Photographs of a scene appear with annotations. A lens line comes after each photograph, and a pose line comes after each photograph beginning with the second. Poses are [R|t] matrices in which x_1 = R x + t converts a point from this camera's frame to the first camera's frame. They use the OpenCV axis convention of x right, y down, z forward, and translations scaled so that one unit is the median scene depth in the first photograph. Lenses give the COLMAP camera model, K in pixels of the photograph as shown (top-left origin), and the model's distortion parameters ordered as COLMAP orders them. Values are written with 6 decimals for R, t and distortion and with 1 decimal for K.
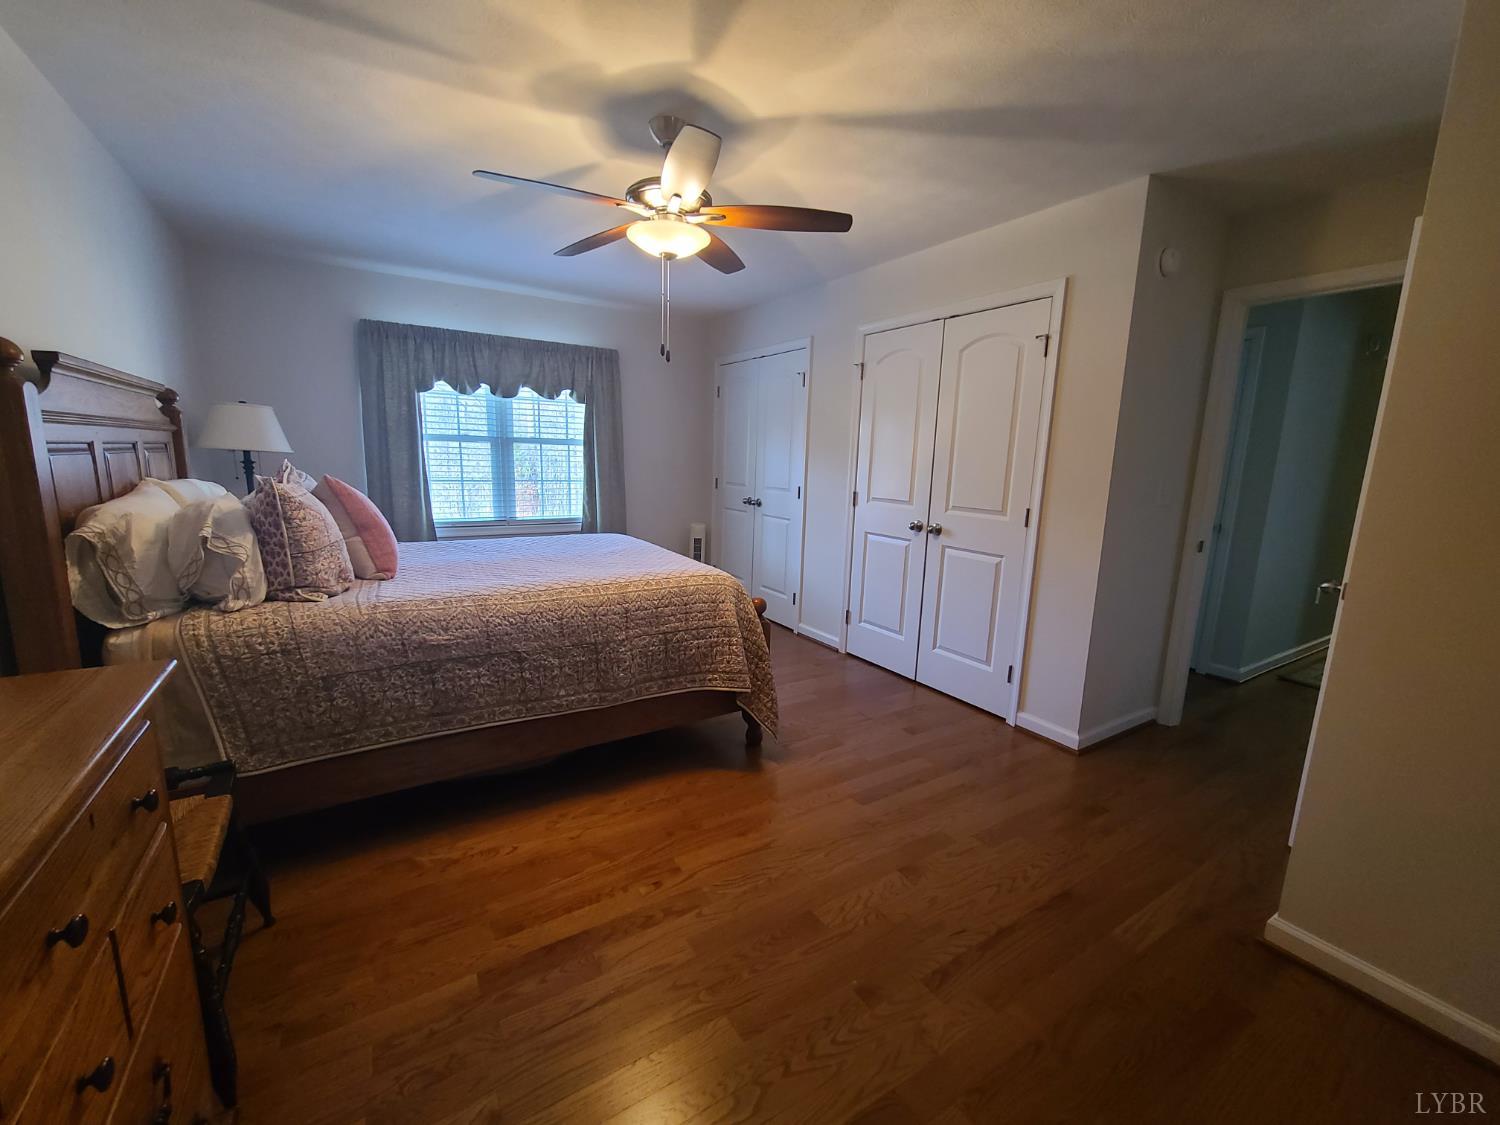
lens RADIAL K [[607.9, 0, 744.4], [0, 607.9, 563.5], [0, 0, 1]] dist [-0.009934, -0.000124]
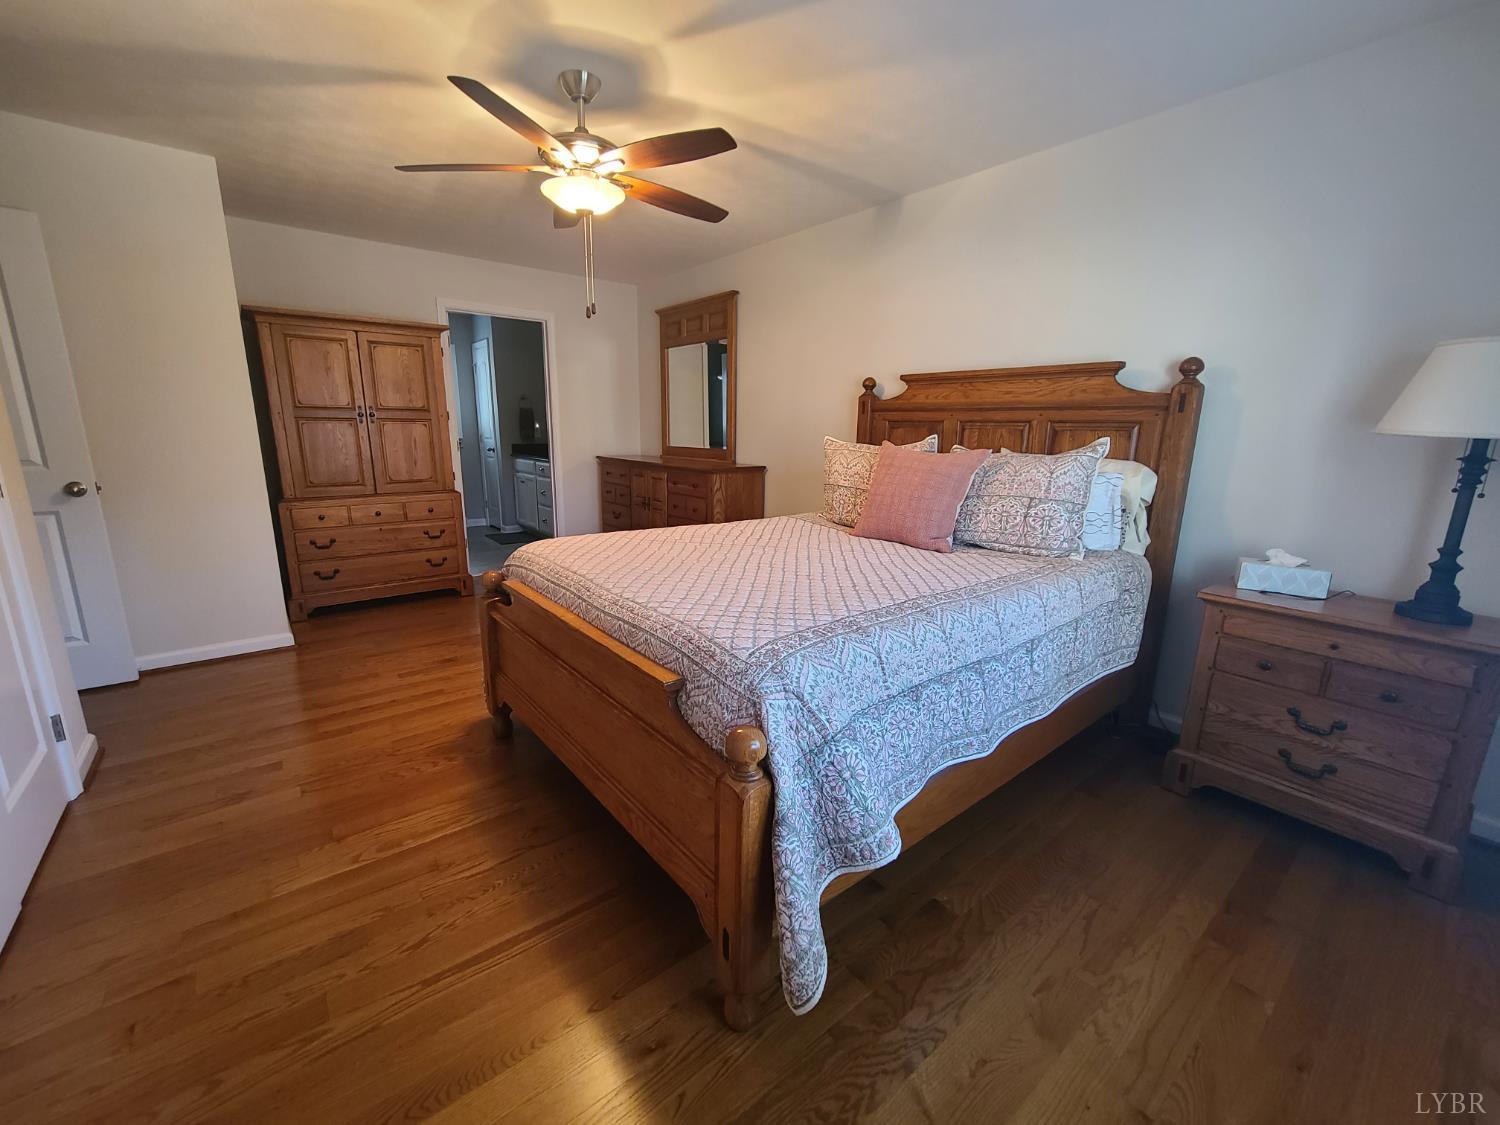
lens RADIAL K [[607.9, 0, 744.4], [0, 607.9, 563.5], [0, 0, 1]] dist [-0.009934, -0.000124]
pose [[-0.991732, -0.001703, -0.128314, -0.138416], [-0.052413, 0.918080, 0.392915, -0.208427], [0.117133, 0.396391, -0.910579, 1.167537]]
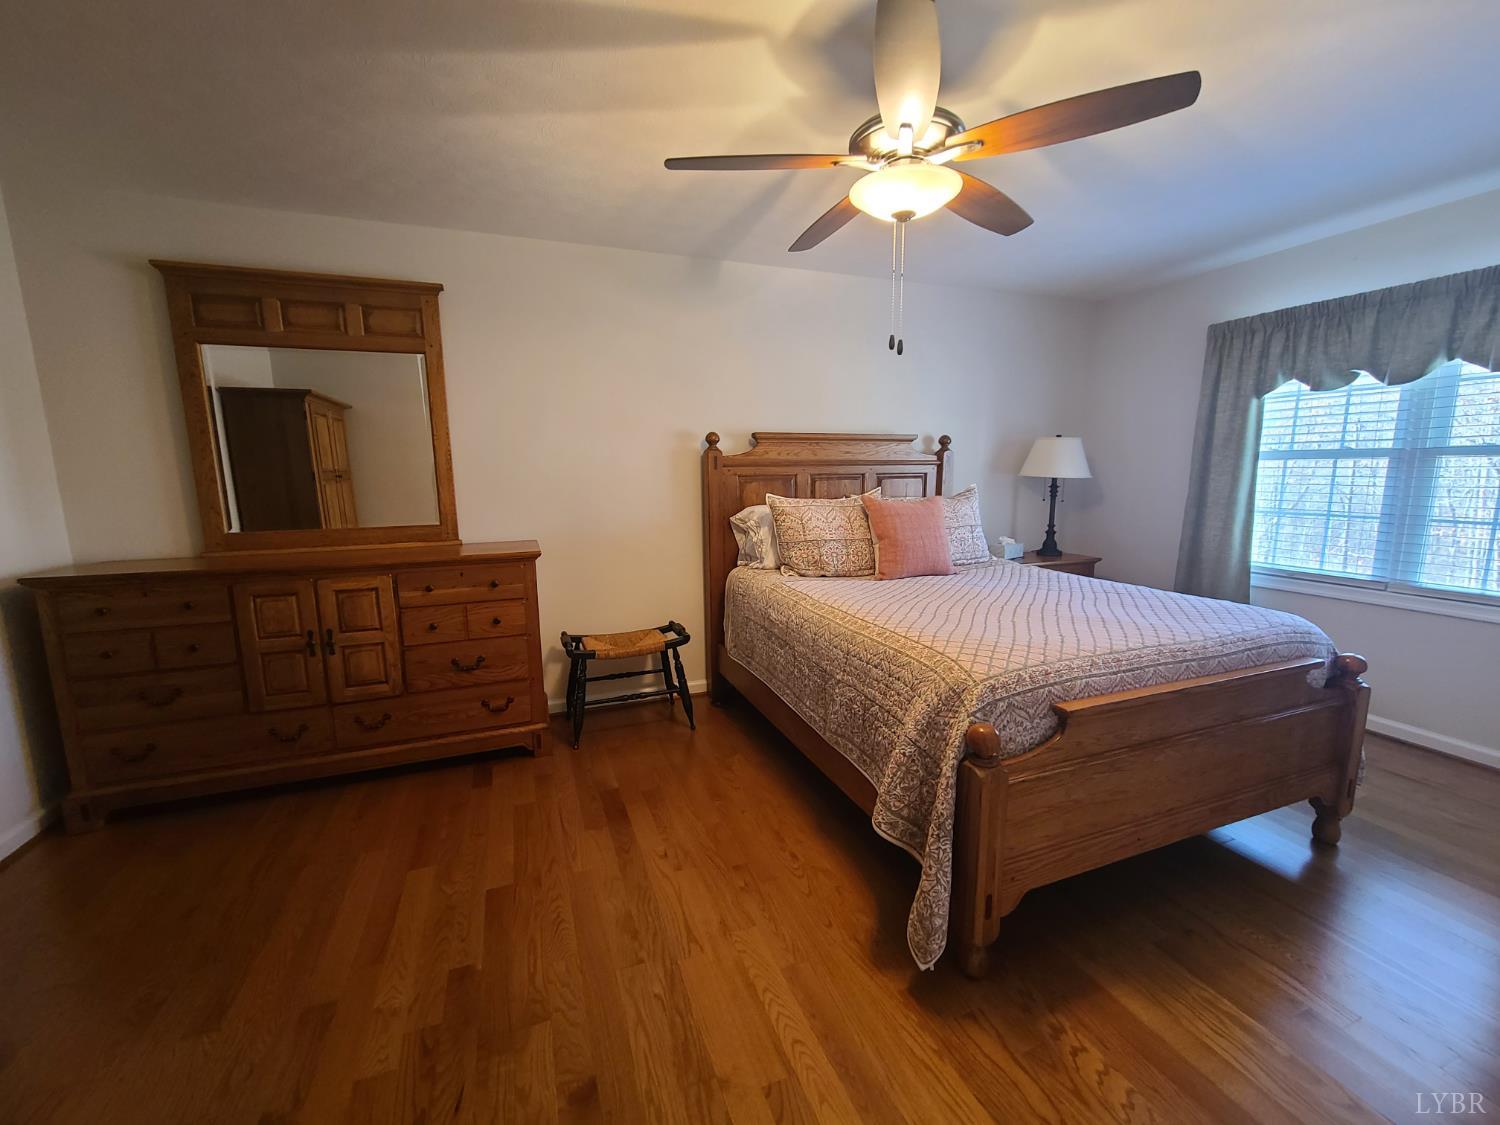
lens RADIAL K [[607.9, 0, 744.4], [0, 607.9, 563.5], [0, 0, 1]] dist [-0.009934, -0.000124]
pose [[-0.190322, 0.123130, -0.973969, 0.371828], [-0.166944, 0.973594, 0.155705, -0.087357], [0.967423, 0.192233, -0.164740, 0.532142]]
